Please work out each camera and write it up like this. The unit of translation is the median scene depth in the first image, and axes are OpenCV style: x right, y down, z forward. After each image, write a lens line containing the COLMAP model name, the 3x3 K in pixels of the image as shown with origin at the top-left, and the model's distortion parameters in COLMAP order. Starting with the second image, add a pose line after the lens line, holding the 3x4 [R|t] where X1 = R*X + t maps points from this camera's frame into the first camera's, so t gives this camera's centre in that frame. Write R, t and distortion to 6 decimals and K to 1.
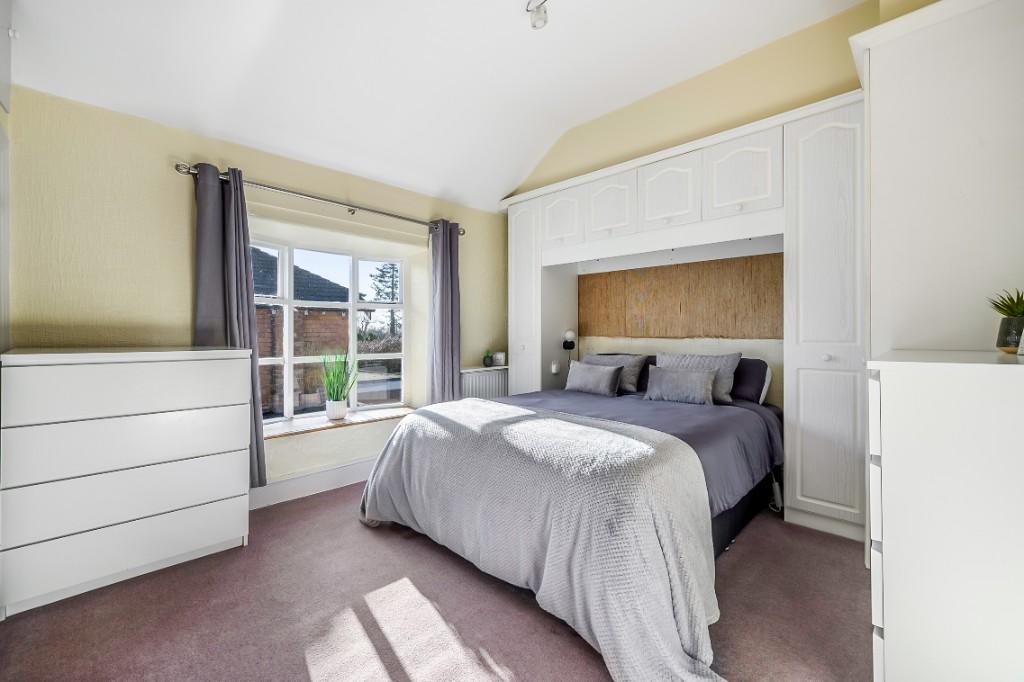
lens RADIAL K [[412.7, 0, 515.7], [0, 412.7, 339.4], [0, 0, 1]] dist [-0.014748, 0.000088]
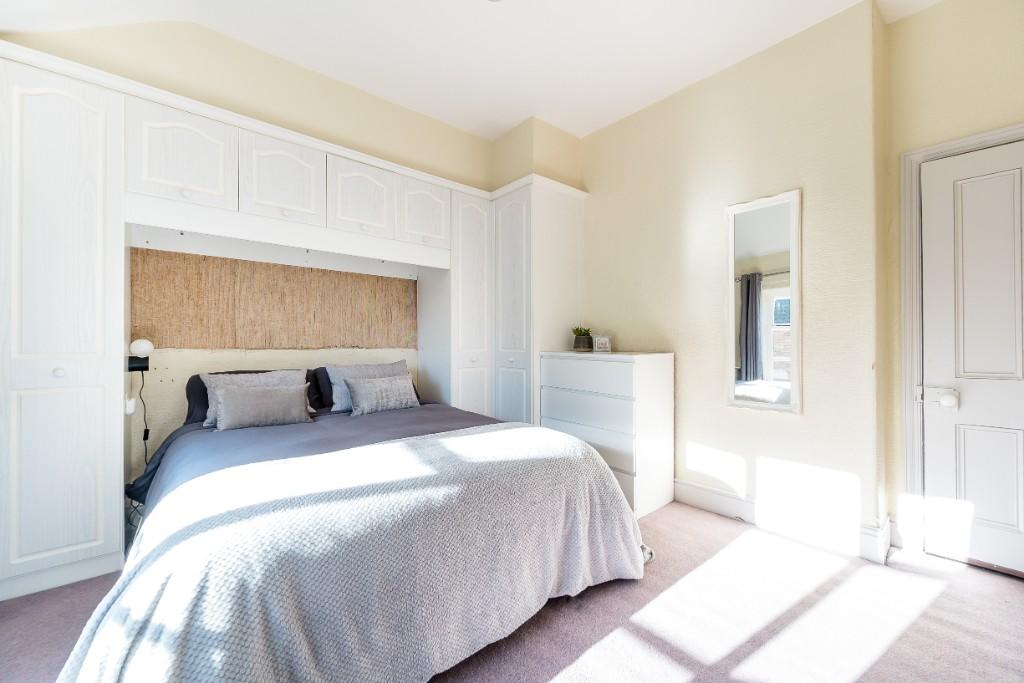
lens RADIAL K [[407.1, 0, 515.2], [0, 407.1, 339.4], [0, 0, 1]] dist [0.001181, -0.000365]
pose [[0.069608, 0.011005, 0.997514, -0.482441], [0.017861, 0.999765, -0.012276, -0.005365], [-0.997415, 0.018671, 0.069395, 0.500169]]
